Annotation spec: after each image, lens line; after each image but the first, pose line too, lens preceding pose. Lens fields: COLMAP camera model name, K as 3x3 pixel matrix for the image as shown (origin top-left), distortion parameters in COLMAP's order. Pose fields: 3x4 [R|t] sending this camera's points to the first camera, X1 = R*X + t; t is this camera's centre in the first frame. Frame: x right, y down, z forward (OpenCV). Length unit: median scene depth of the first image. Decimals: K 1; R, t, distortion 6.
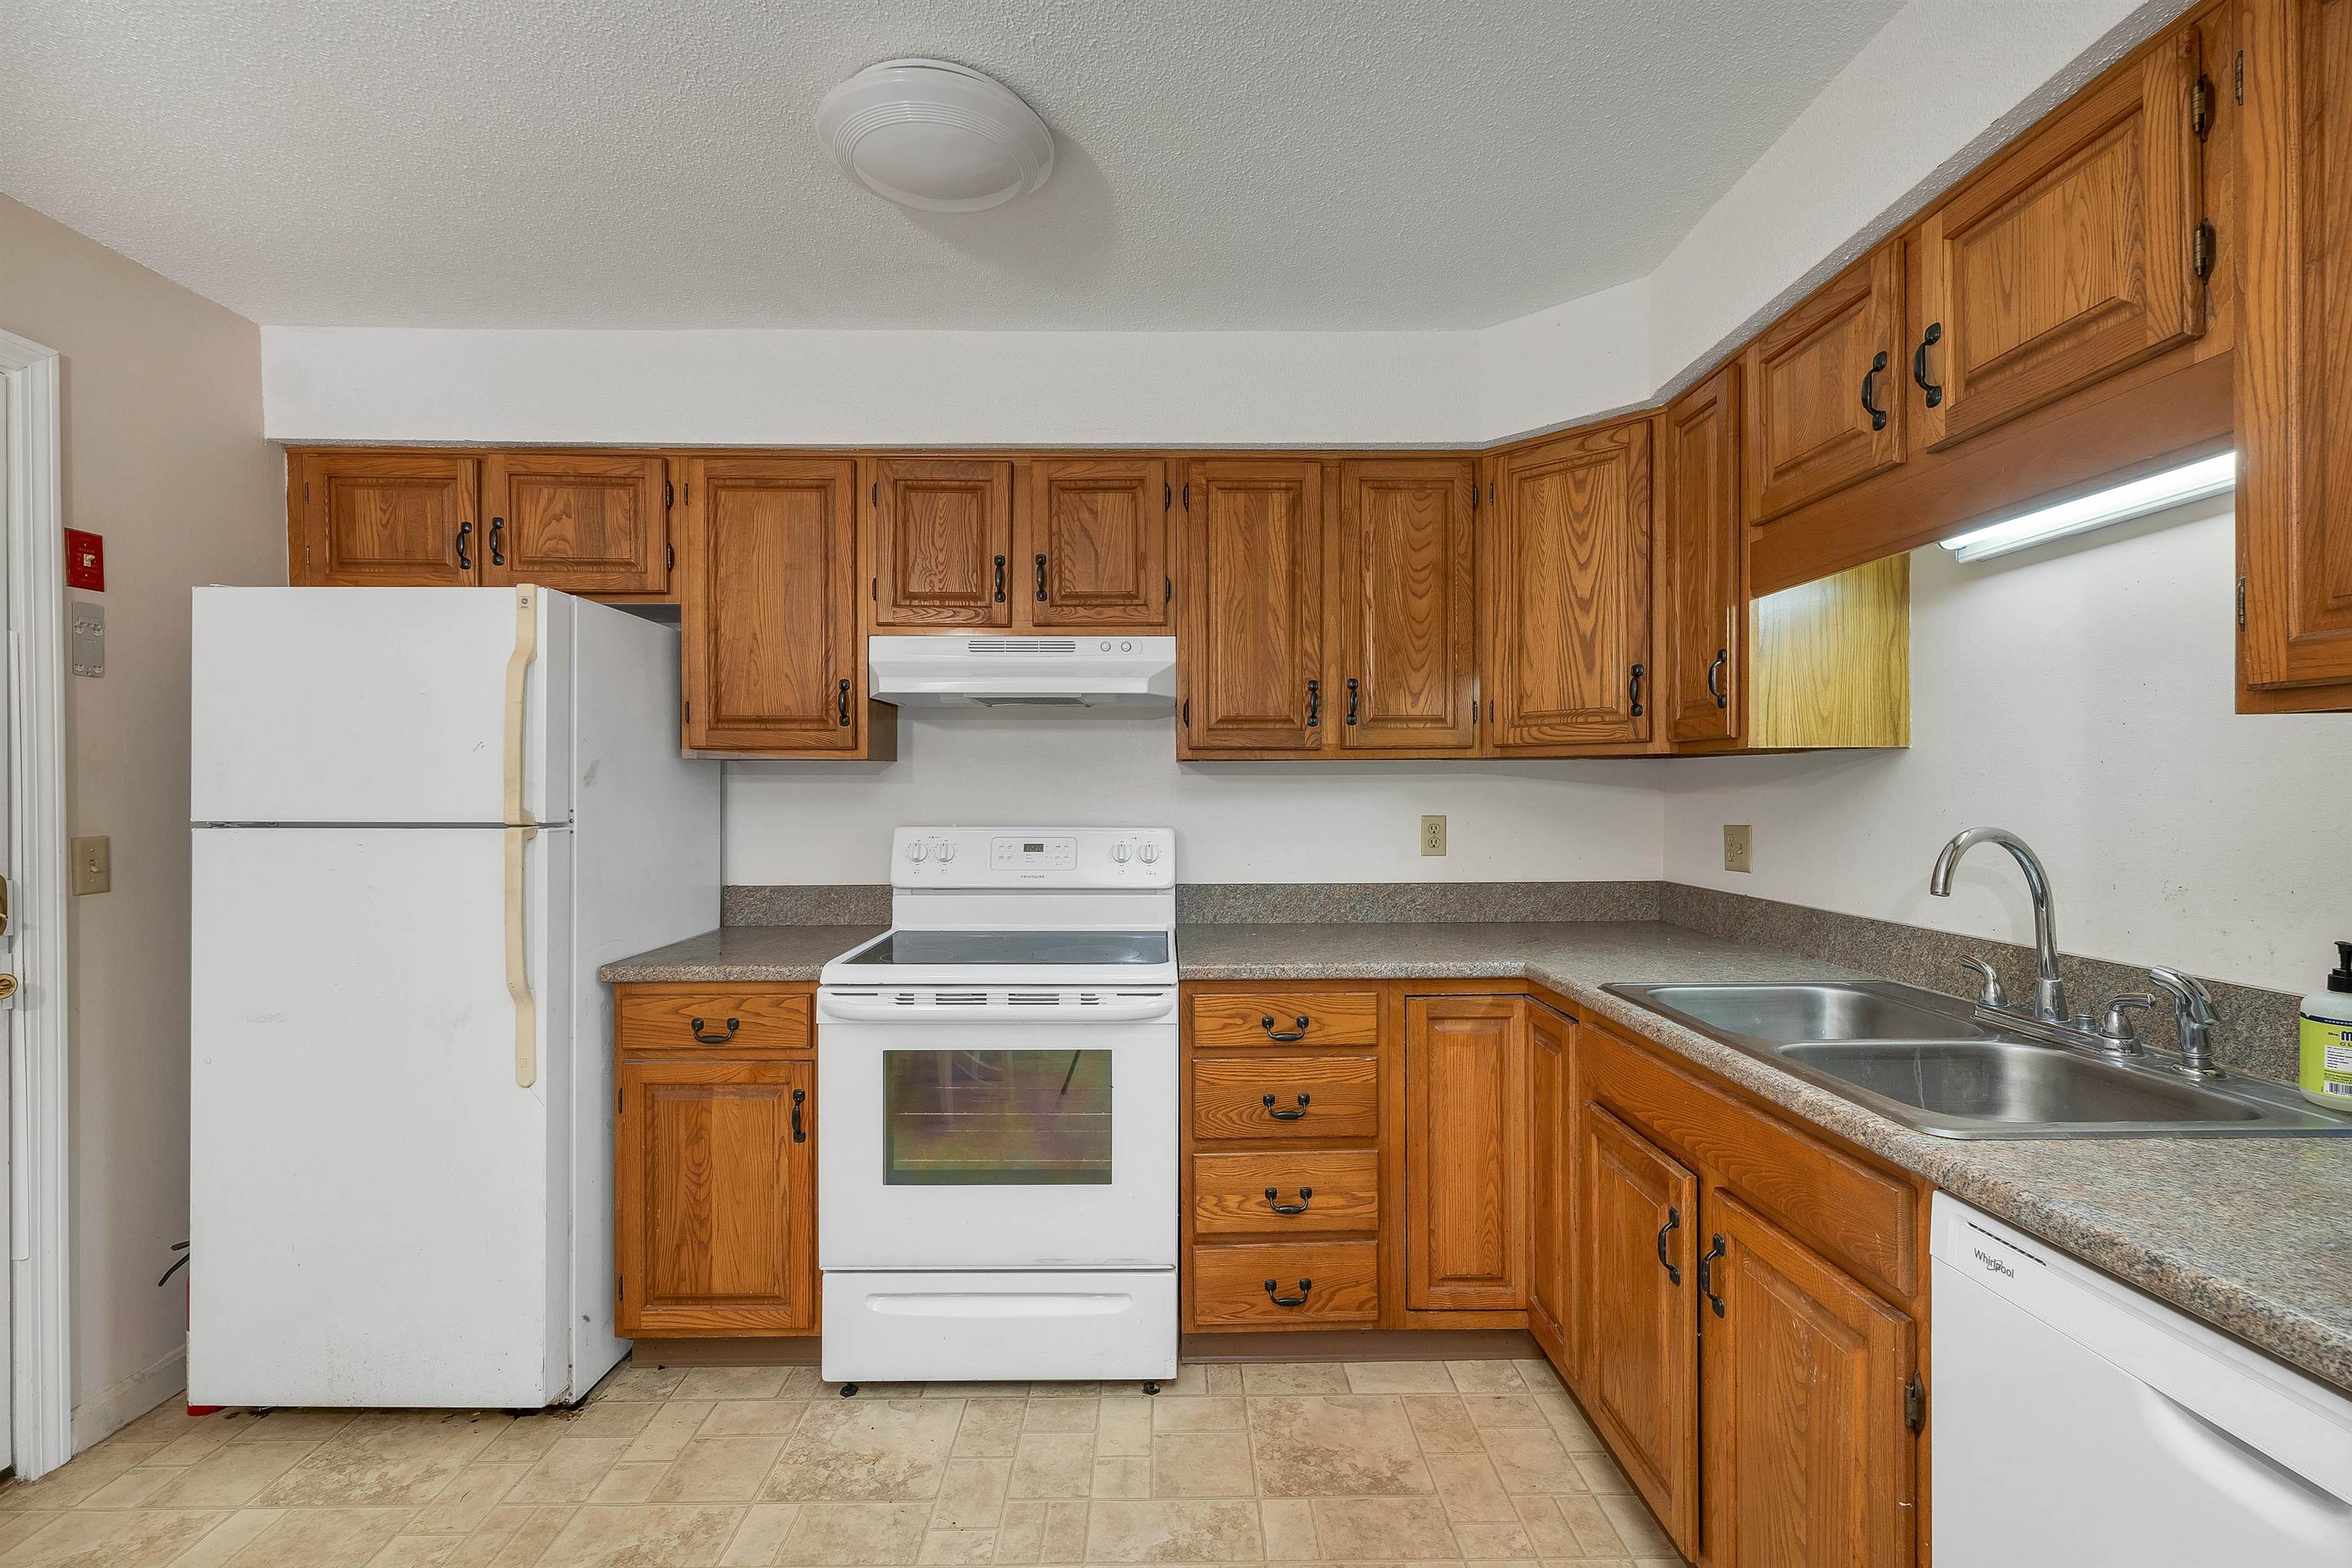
lens RADIAL K [[1000.5, 0, 1170.4], [0, 1000.5, 792.6], [0, 0, 1]] dist [-0.000162, 0.000305]
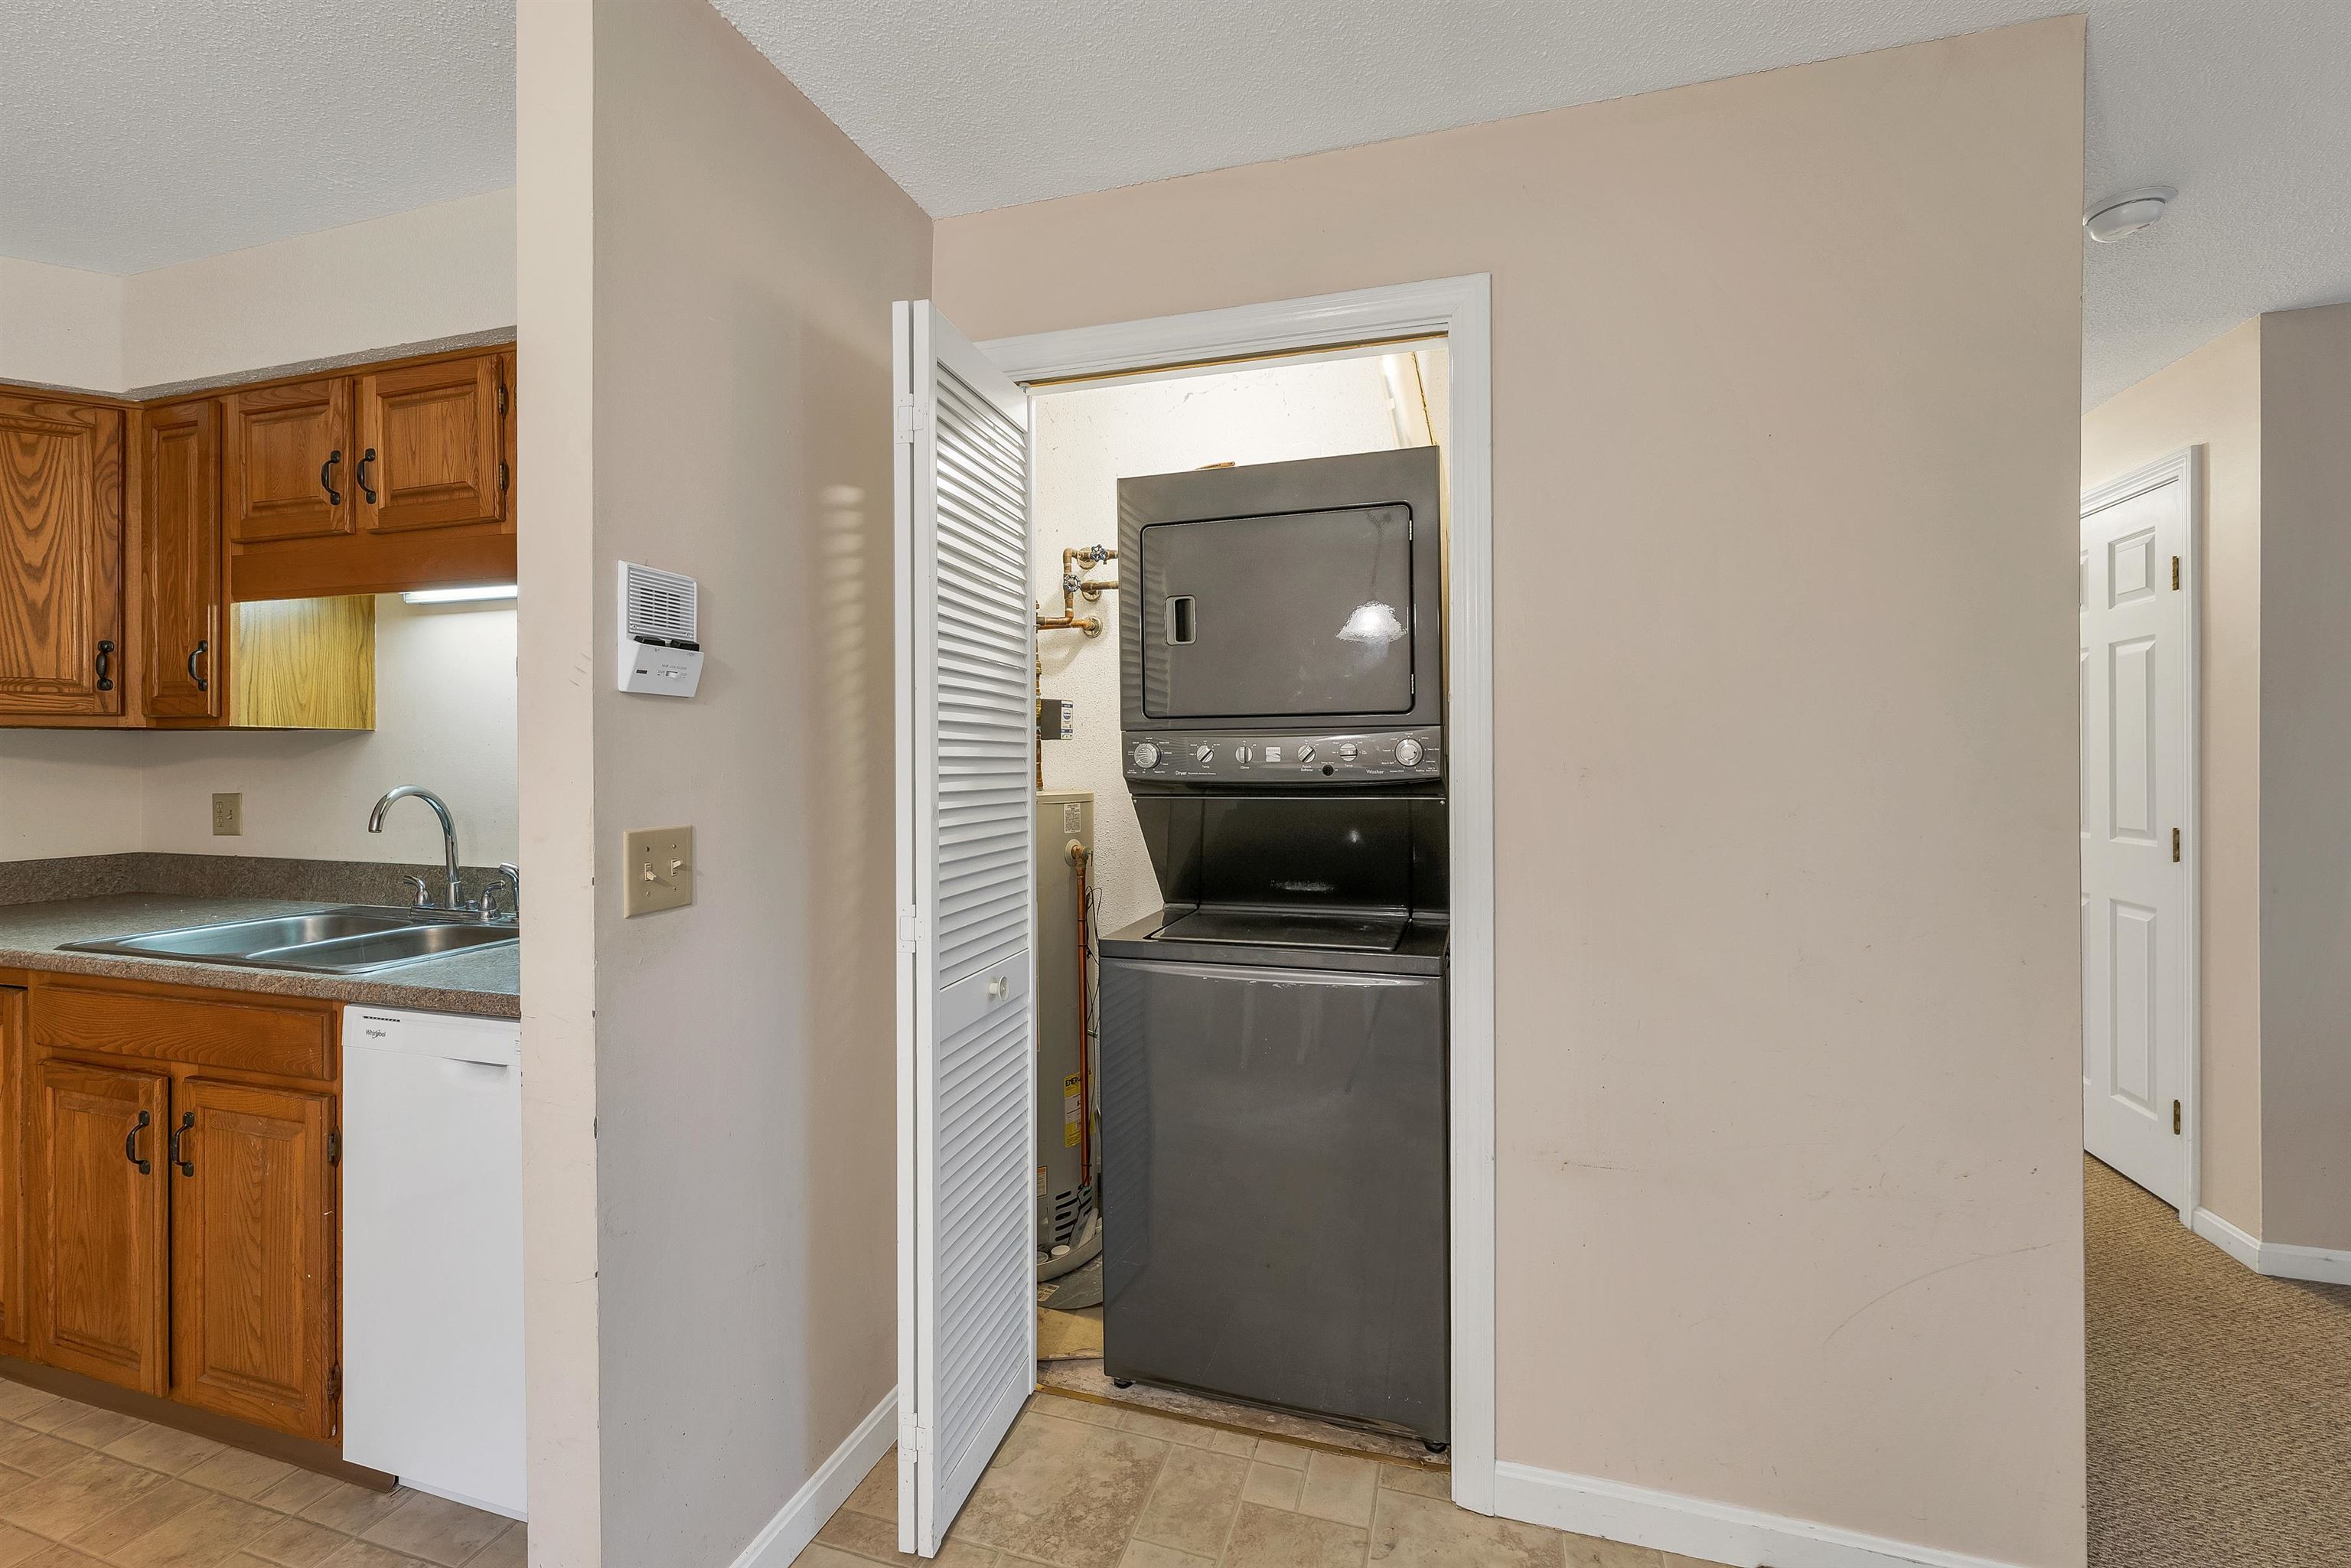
lens RADIAL K [[994.7, 0, 1174.3], [0, 994.7, 760.4], [0, 0, 1]] dist [0.000684, 0.000337]
pose [[0.310793, 0.002153, 0.950475, -0.209181], [0.000591, 0.999997, -0.002458, -0.000632], [-0.950478, 0.001325, 0.310791, -0.458963]]
